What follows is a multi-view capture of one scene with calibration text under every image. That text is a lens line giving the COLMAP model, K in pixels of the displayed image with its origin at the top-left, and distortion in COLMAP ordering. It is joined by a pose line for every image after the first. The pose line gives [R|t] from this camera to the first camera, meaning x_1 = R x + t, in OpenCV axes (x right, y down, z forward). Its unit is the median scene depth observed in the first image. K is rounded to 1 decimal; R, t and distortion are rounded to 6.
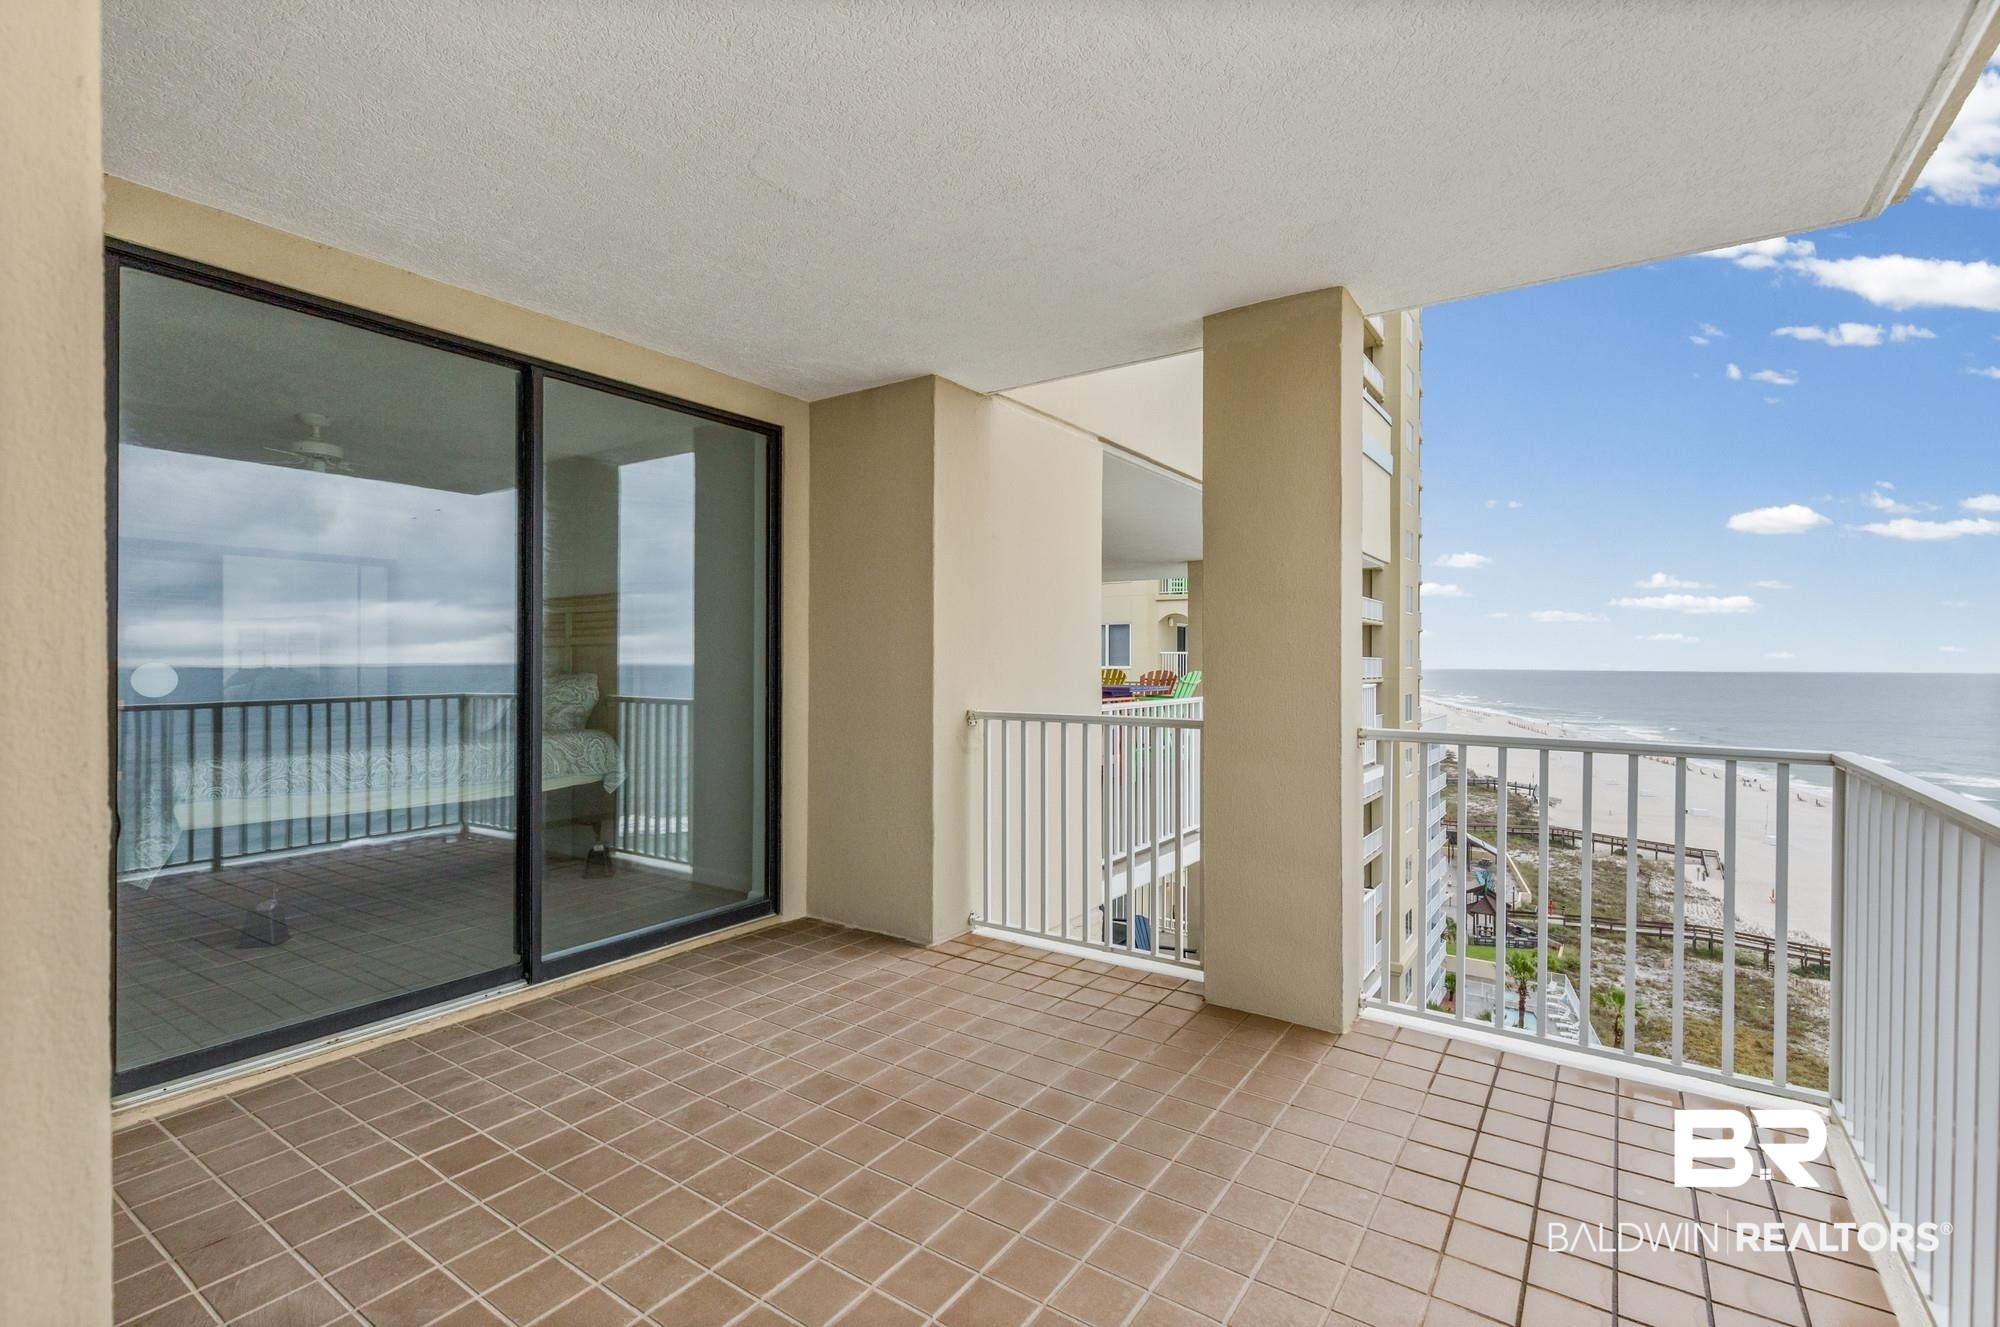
lens RADIAL K [[949.9, 0, 997.8], [0, 949.9, 668.9], [0, 0, 1]] dist [0.000373, 0.000406]
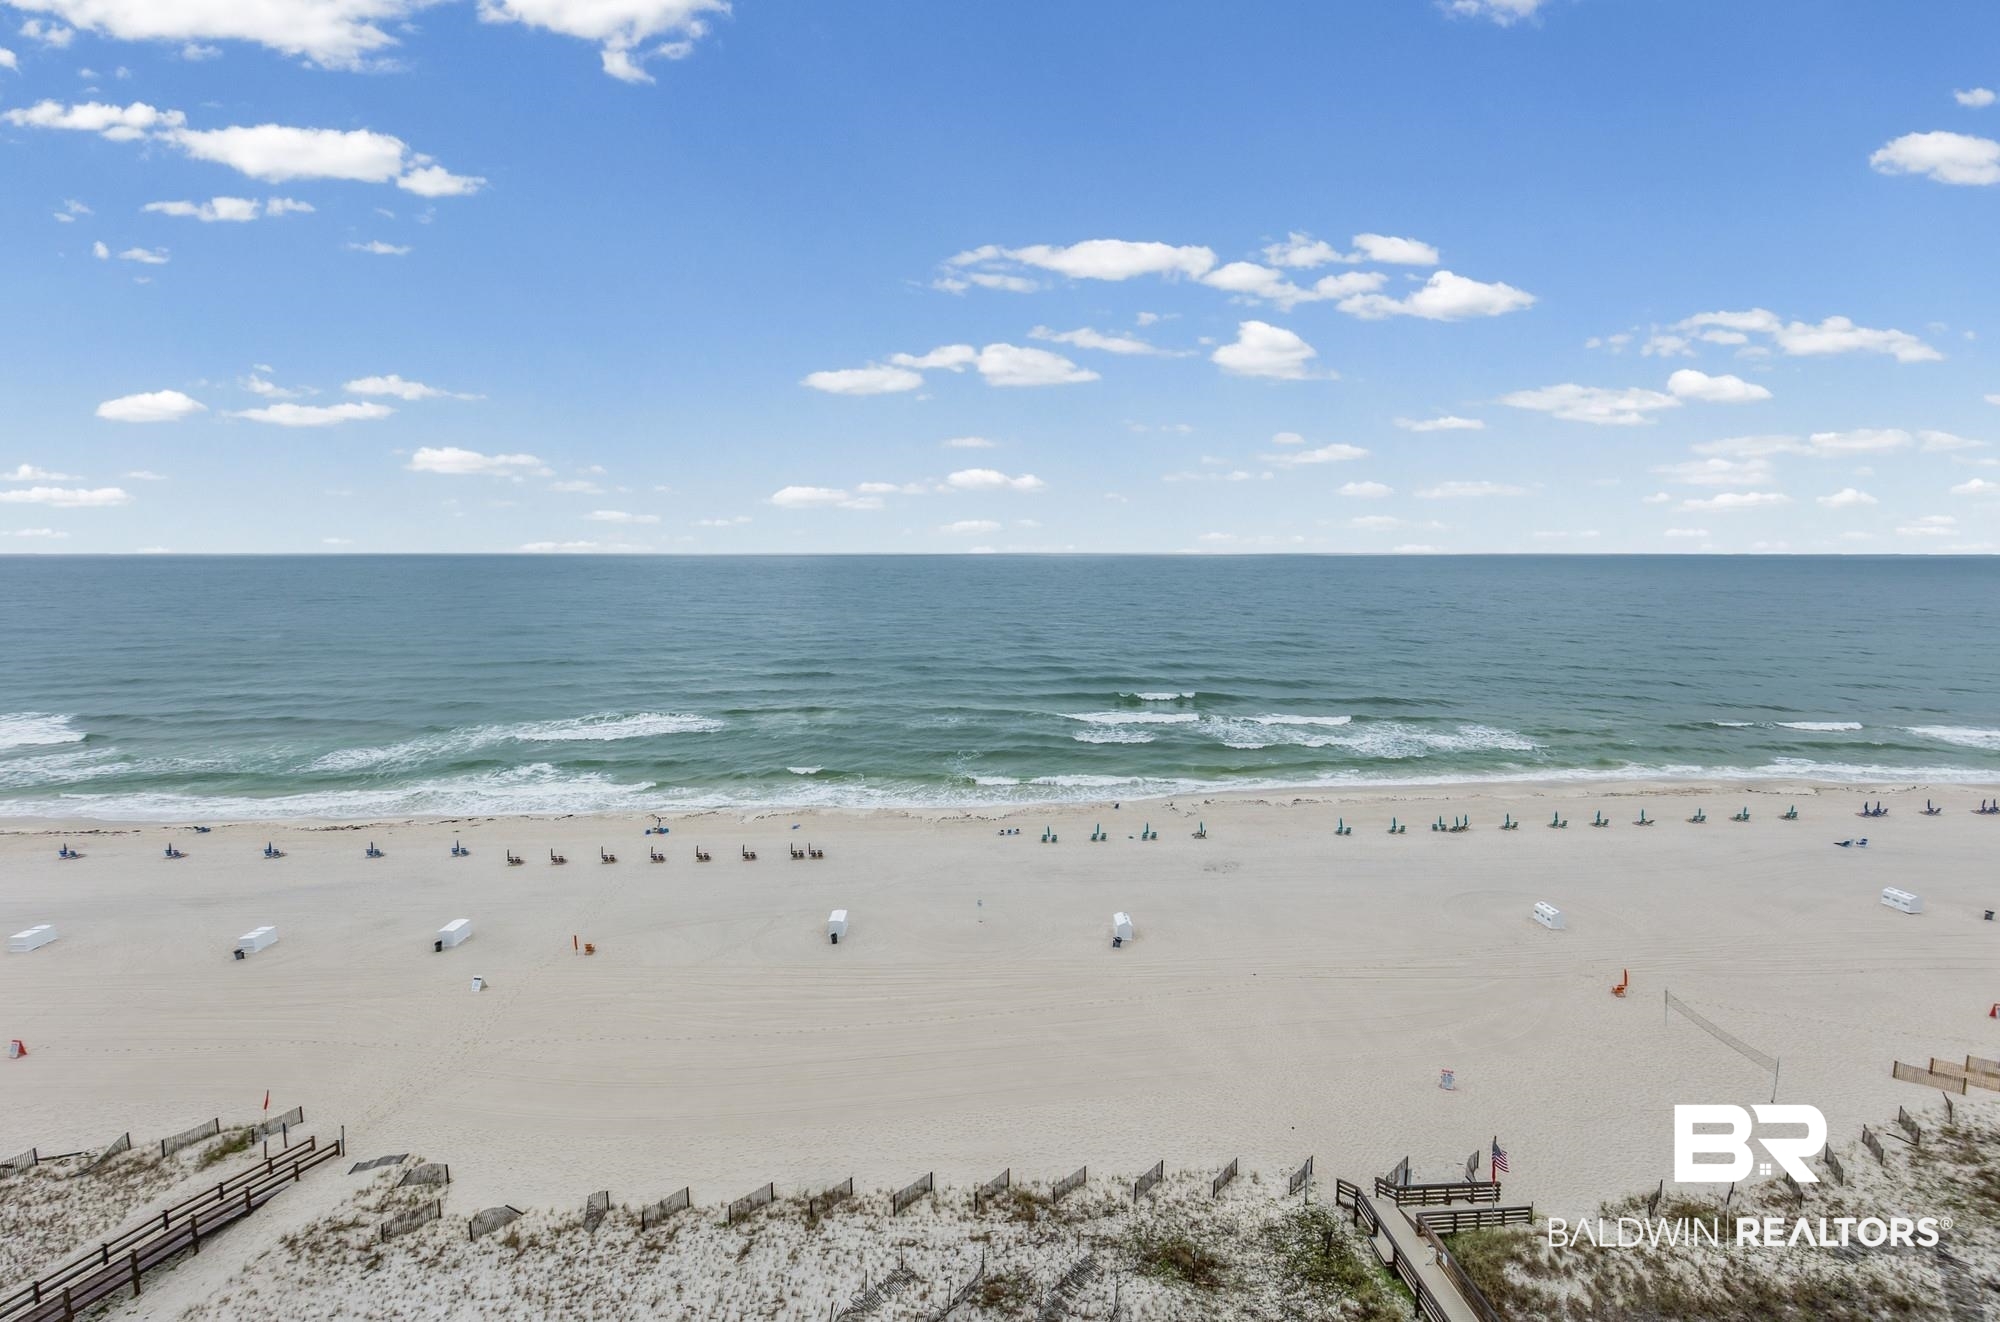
lens RADIAL K [[949.9, 0, 1008.7], [0, 949.9, 678.3], [0, 0, 1]] dist [0.000373, 0.000406]
pose [[0.999893, -0.014095, -0.003788, 1.673158], [0.014101, 0.999899, 0.001473, 0.123706], [0.003767, -0.001526, 0.999992, 0.057939]]
